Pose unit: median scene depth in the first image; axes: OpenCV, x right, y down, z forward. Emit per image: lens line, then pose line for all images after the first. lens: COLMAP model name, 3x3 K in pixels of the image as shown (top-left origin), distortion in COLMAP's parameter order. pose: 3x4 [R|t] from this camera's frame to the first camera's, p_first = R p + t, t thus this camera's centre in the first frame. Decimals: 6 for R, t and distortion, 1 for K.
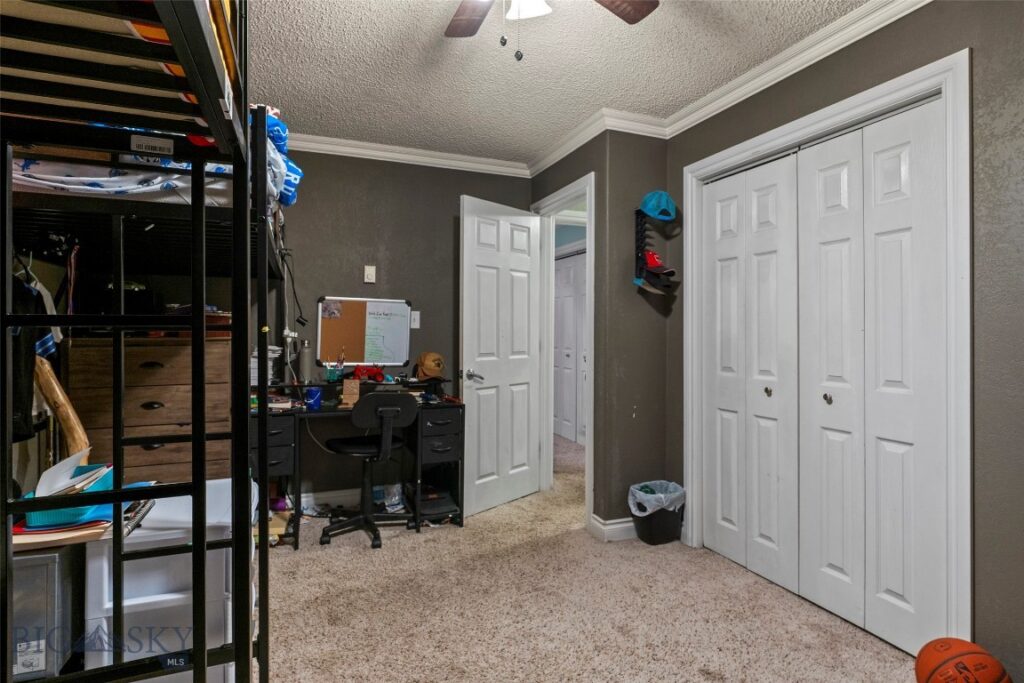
lens RADIAL K [[553.0, 0, 508.1], [0, 553.0, 332.8], [0, 0, 1]] dist [0.006239, 0.000704]
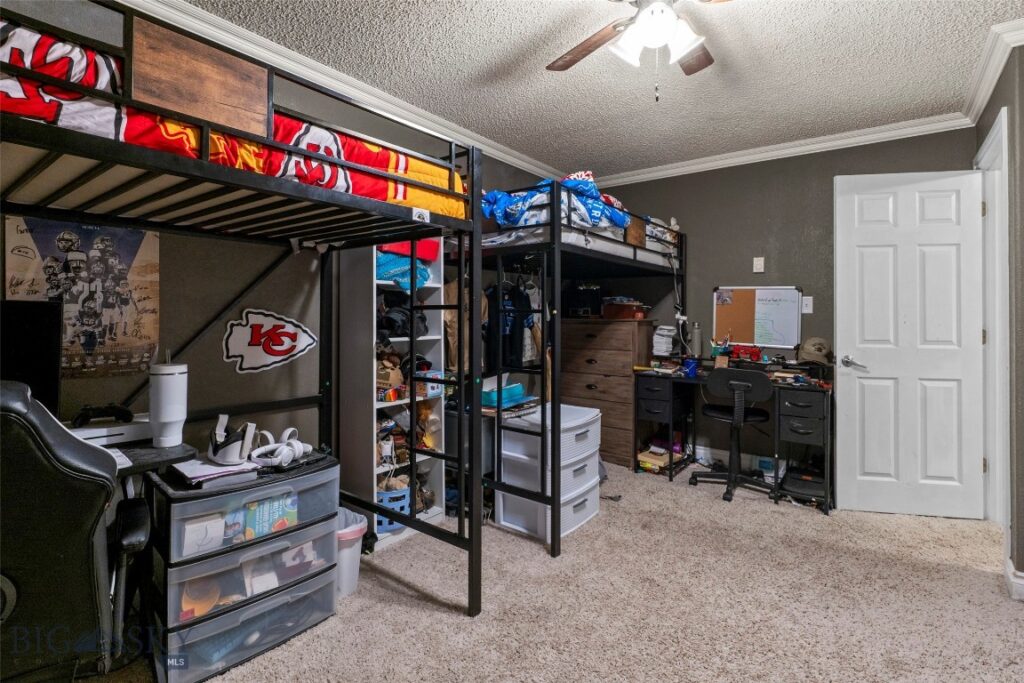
lens RADIAL K [[490.1, 0, 499.6], [0, 490.1, 314.6], [0, 0, 1]] dist [0.013659, 0.000708]
pose [[0.500011, 0.000681, -0.866019, 0.384626], [-0.009906, 0.999939, -0.004933, 0.005112], [0.865963, 0.011046, 0.499987, 0.055537]]
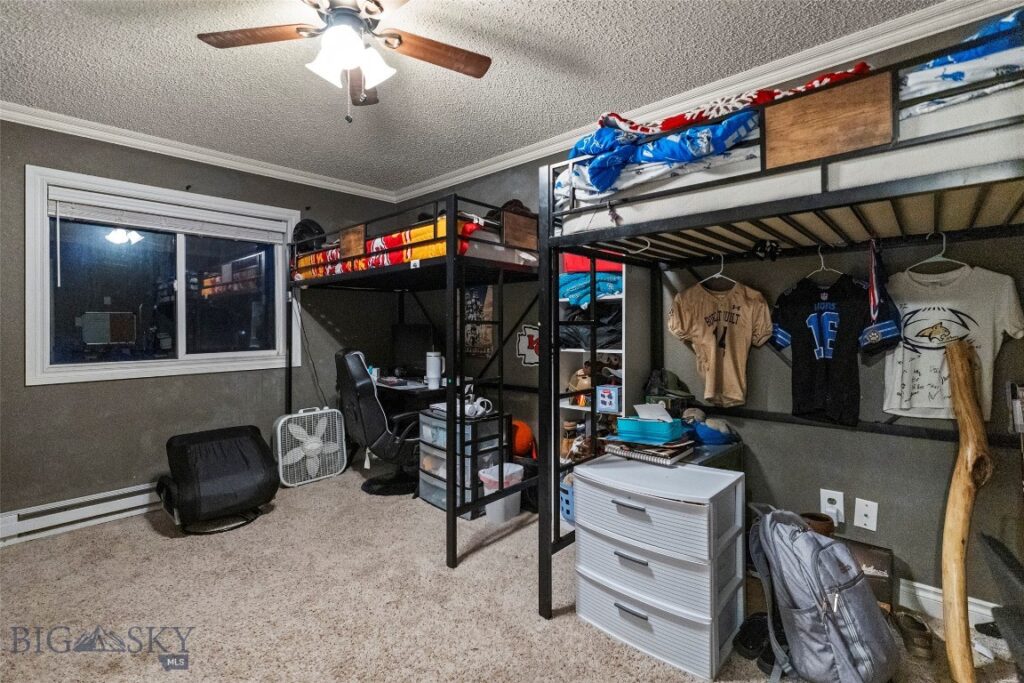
lens RADIAL K [[460.4, 0, 511.2], [0, 460.4, 325.9], [0, 0, 1]] dist [-0.010540, 0.003596]
pose [[-0.897175, 0.003293, -0.441664, -0.035827], [0.003164, 0.999994, 0.001029, -0.004029], [0.441665, -0.000474, -0.897180, 1.348932]]
